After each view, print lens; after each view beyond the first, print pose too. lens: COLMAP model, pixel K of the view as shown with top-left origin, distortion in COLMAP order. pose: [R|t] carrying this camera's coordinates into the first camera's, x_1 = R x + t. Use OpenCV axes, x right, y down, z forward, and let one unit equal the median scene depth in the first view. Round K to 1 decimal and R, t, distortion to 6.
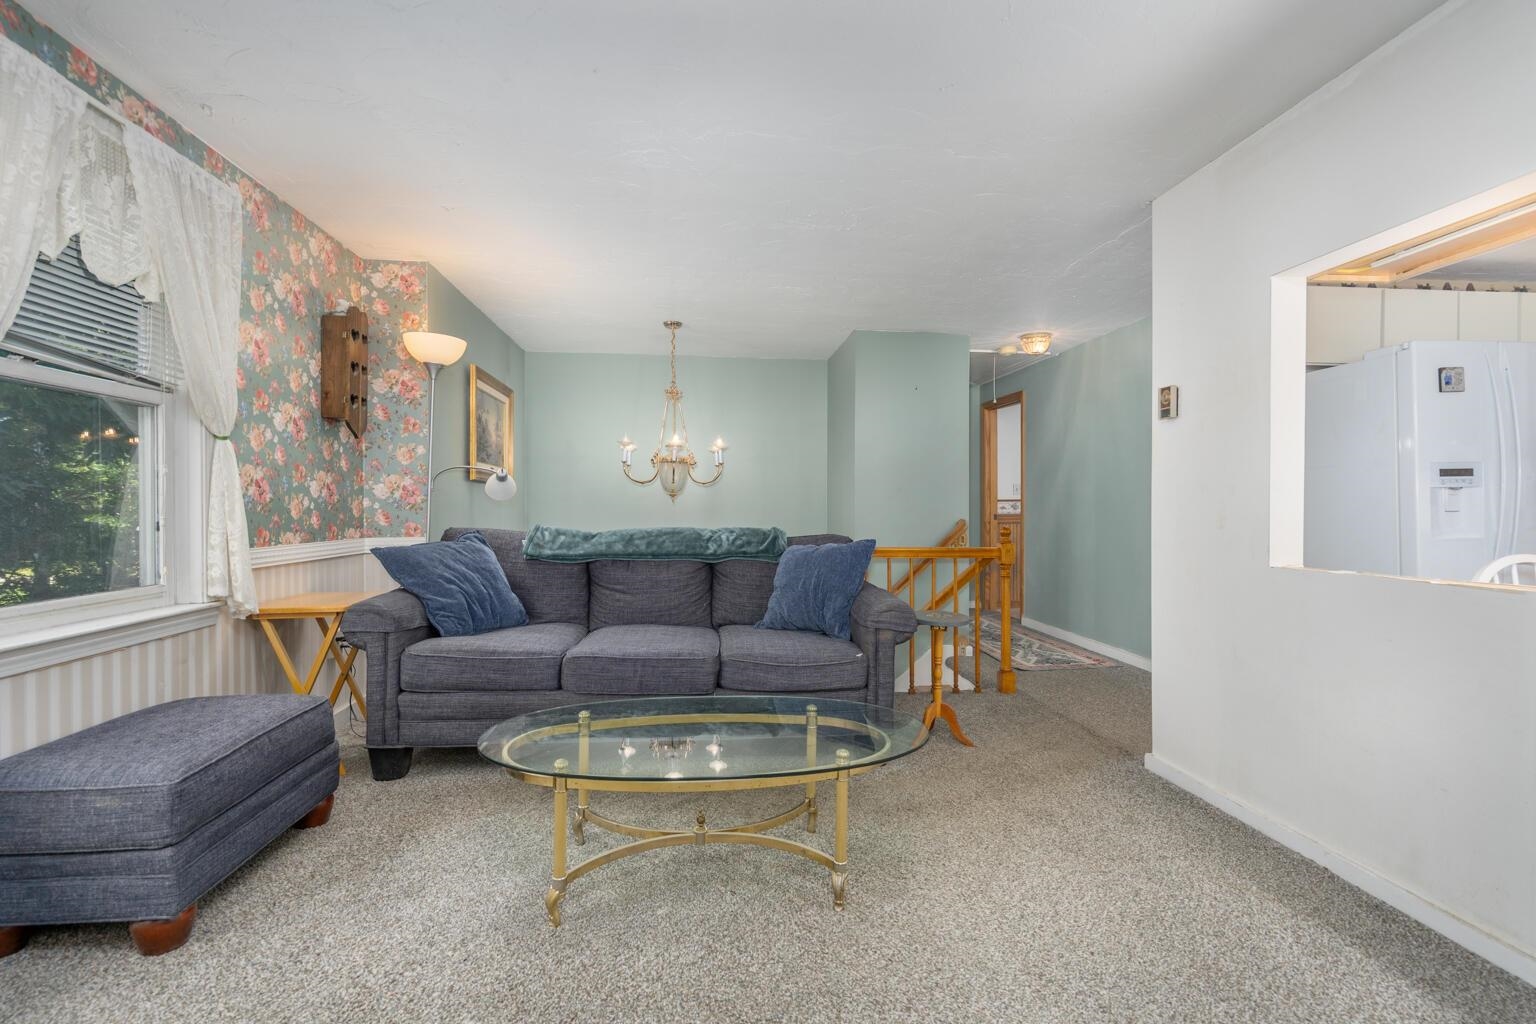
lens RADIAL K [[717.1, 0, 768.0], [0, 717.1, 512.0], [0, 0, 1]] dist [-0.000733, -0.000276]
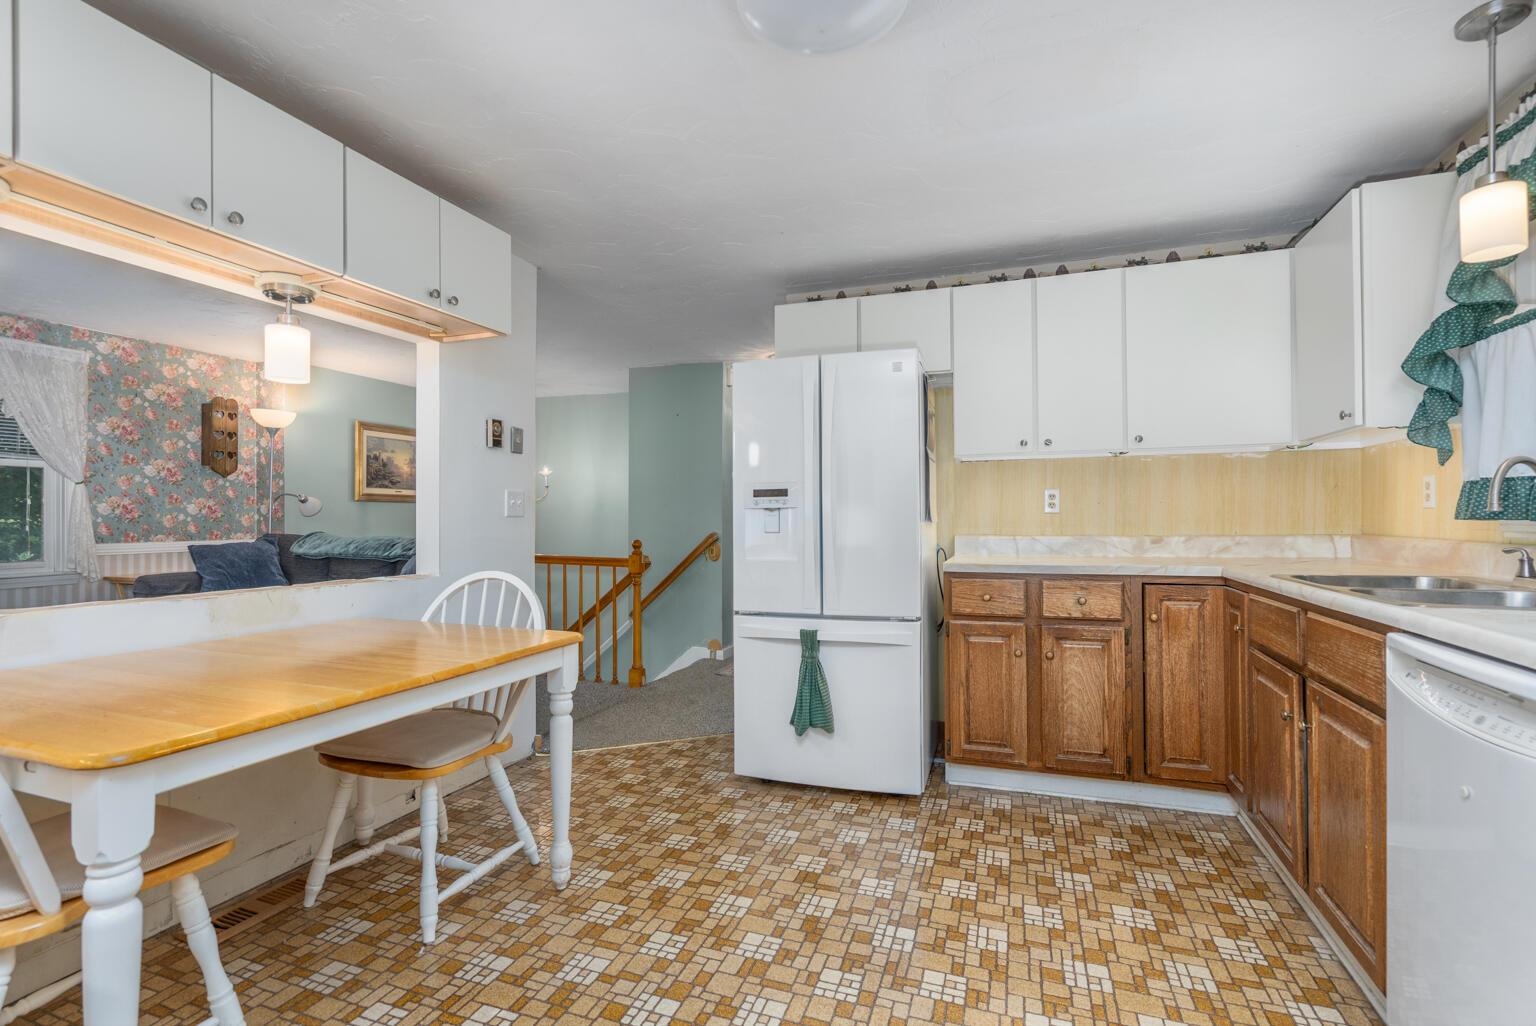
lens RADIAL K [[685.0, 0, 768.0], [0, 685.0, 513.0], [0, 0, 1]] dist [0.000339, -0.000020]
pose [[0.898771, 0.002998, -0.438409, 1.338688], [-0.010249, 0.999847, -0.014174, -0.014697], [0.438299, 0.017233, 0.898664, 0.162477]]
